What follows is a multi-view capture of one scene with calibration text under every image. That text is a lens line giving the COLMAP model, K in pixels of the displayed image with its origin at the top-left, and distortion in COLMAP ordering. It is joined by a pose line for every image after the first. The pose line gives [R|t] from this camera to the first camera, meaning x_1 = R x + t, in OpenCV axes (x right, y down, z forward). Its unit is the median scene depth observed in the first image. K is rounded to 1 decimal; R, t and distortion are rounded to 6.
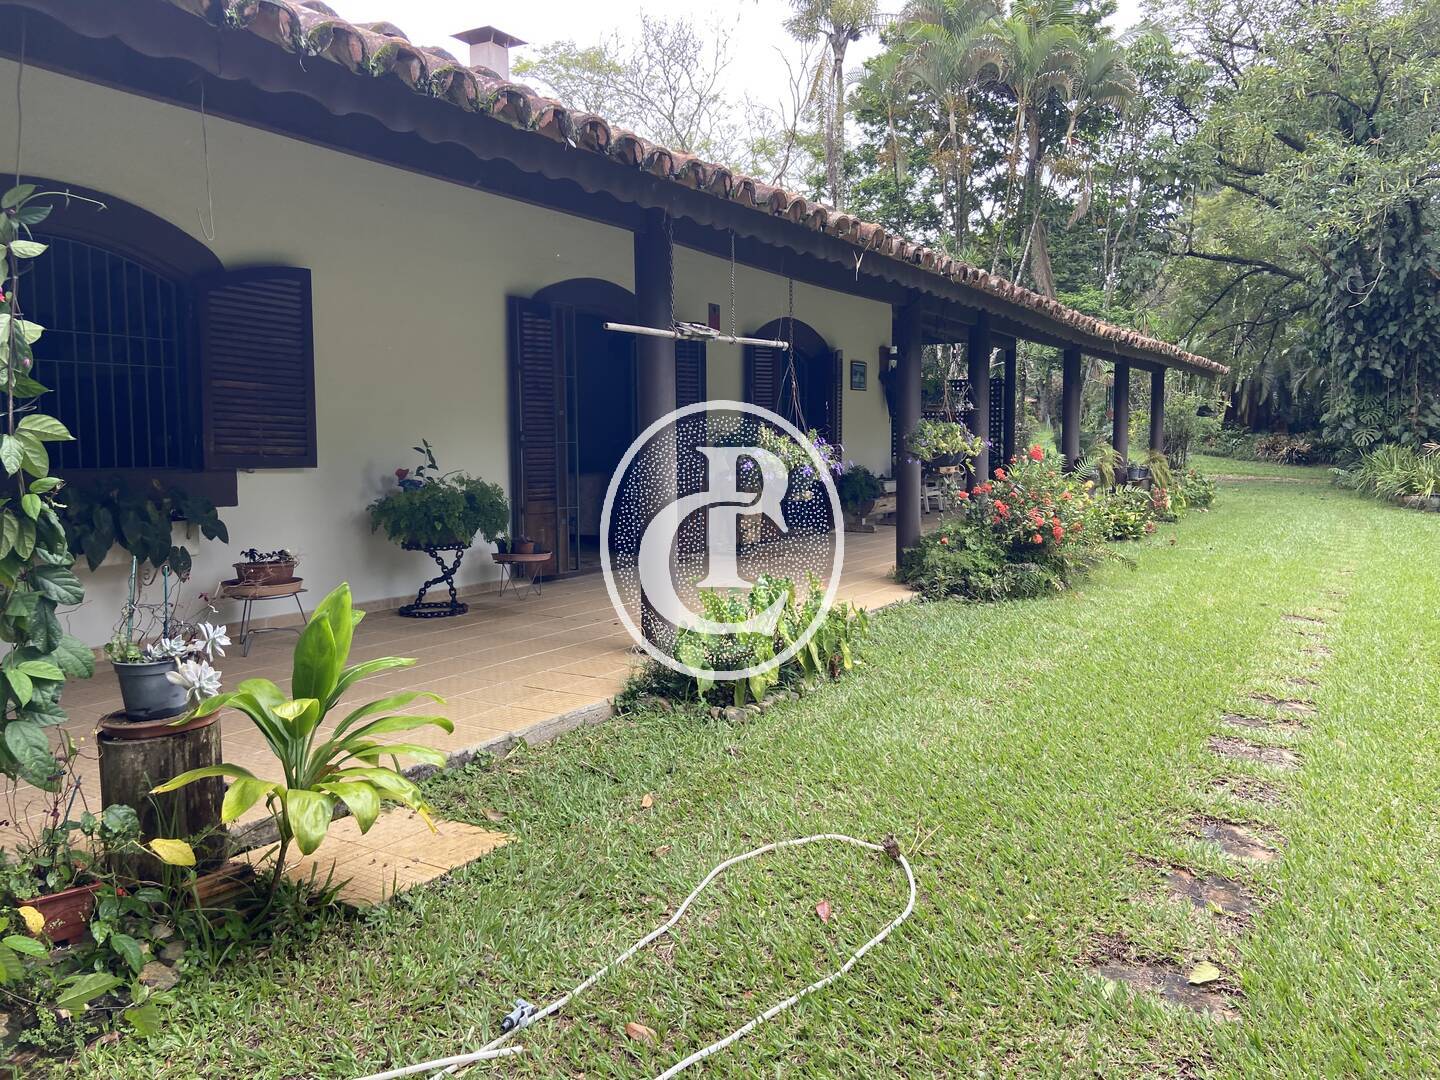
lens RADIAL K [[1078.1, 0, 720.0], [0, 1078.1, 540.0], [0, 0, 1]] dist [0.114735, -0.129438]
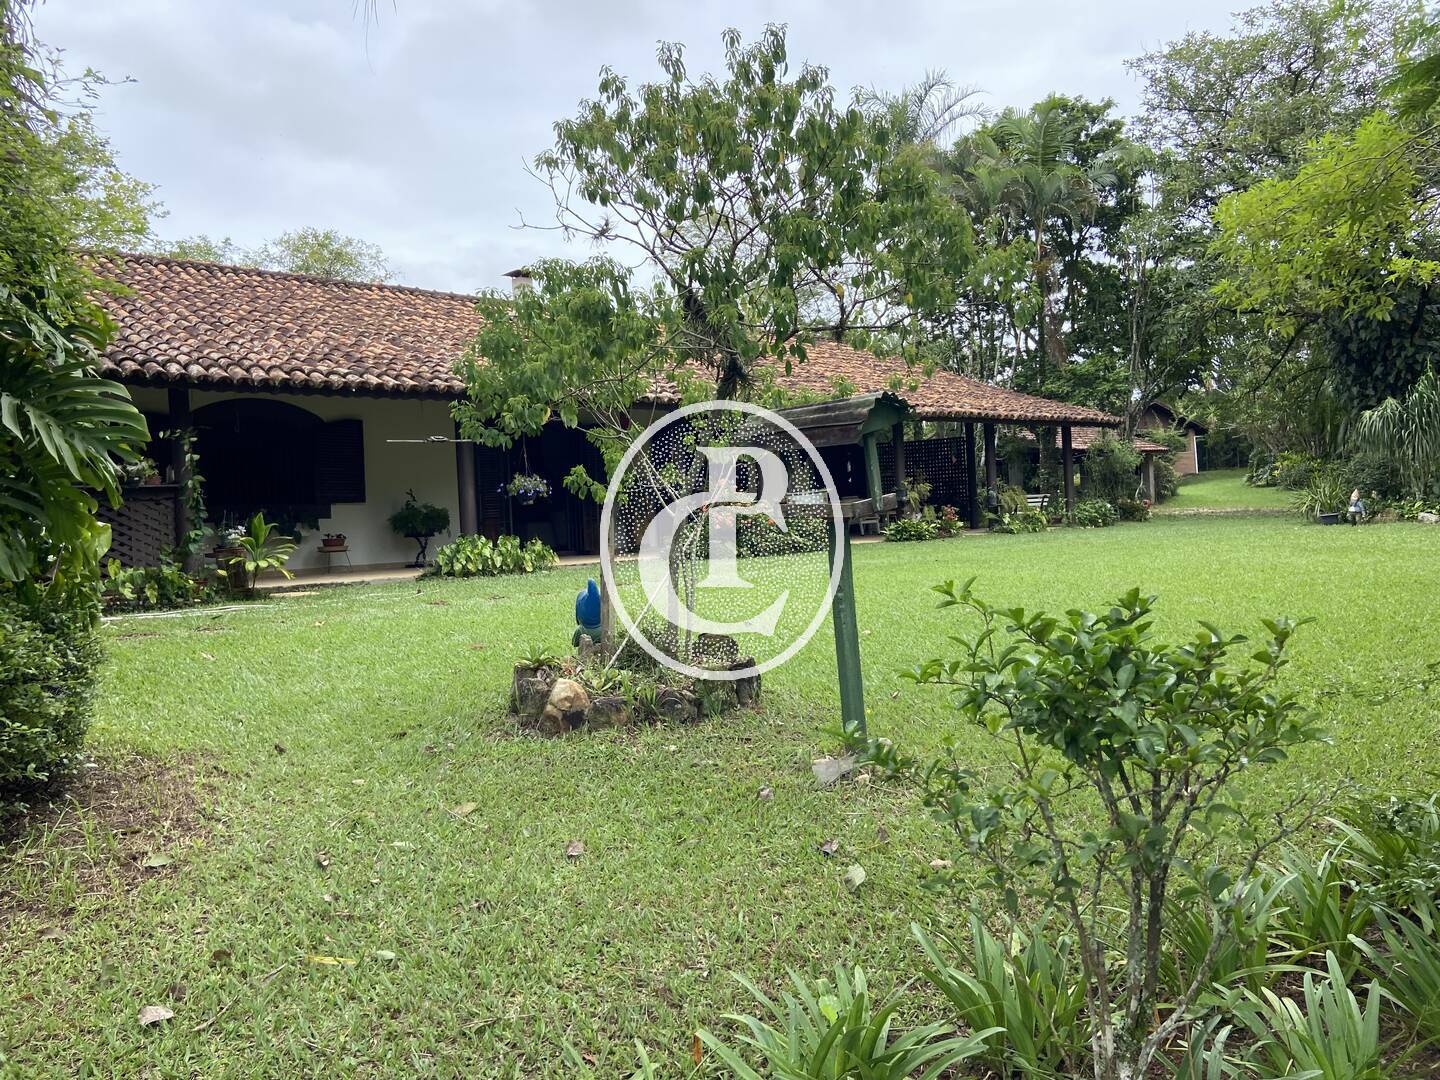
lens RADIAL K [[1078.1, 0, 720.0], [0, 1078.1, 540.0], [0, 0, 1]] dist [0.114735, -0.129438]
pose [[0.956128, -0.037172, -0.290582, 1.093365], [0.017473, 0.997387, -0.070097, 0.202060], [0.292428, 0.061944, 0.954279, -1.061103]]
